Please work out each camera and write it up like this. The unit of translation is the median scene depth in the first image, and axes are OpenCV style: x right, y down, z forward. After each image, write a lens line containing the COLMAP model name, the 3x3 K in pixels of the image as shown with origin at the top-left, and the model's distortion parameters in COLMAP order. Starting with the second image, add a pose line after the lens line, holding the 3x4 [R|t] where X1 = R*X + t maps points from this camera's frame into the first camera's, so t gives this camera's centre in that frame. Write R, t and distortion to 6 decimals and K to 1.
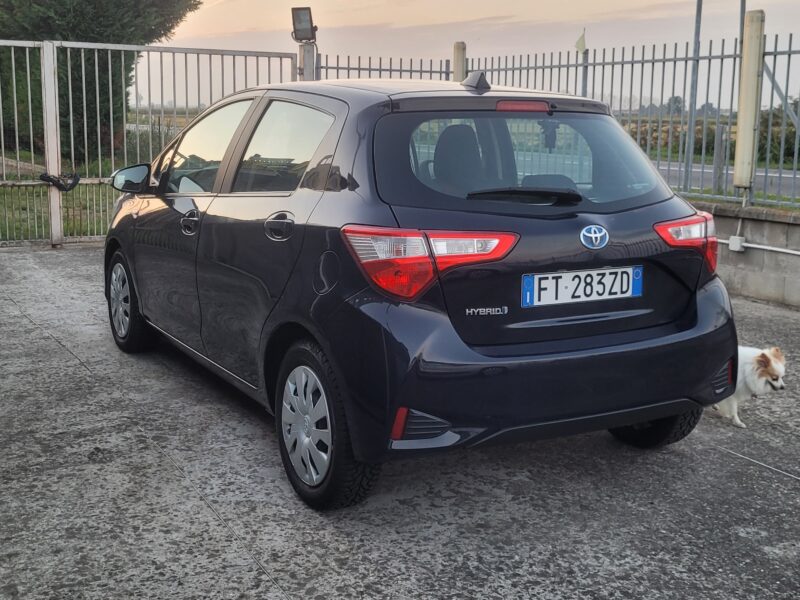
lens RADIAL K [[1007.2, 0, 396.1], [0, 1007.2, 294.2], [0, 0, 1]] dist [0.047535, 0.000000]
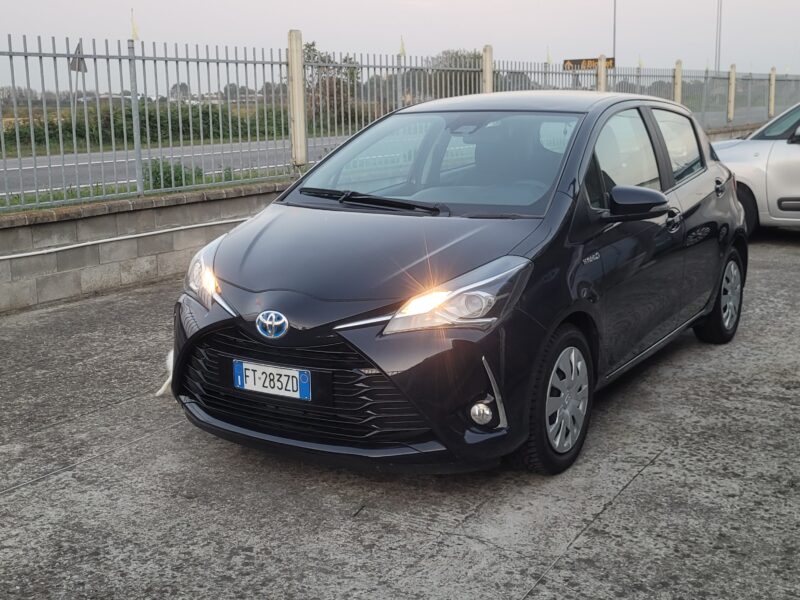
lens RADIAL K [[1007.2, 0, 397.9], [0, 1007.2, 304.3], [0, 0, 1]] dist [0.047535, 0.000000]
pose [[-0.472377, -0.196906, 0.859121, -0.997875], [0.155452, 0.940834, 0.301107, -0.353774], [-0.867580, 0.275788, -0.413819, 1.694965]]
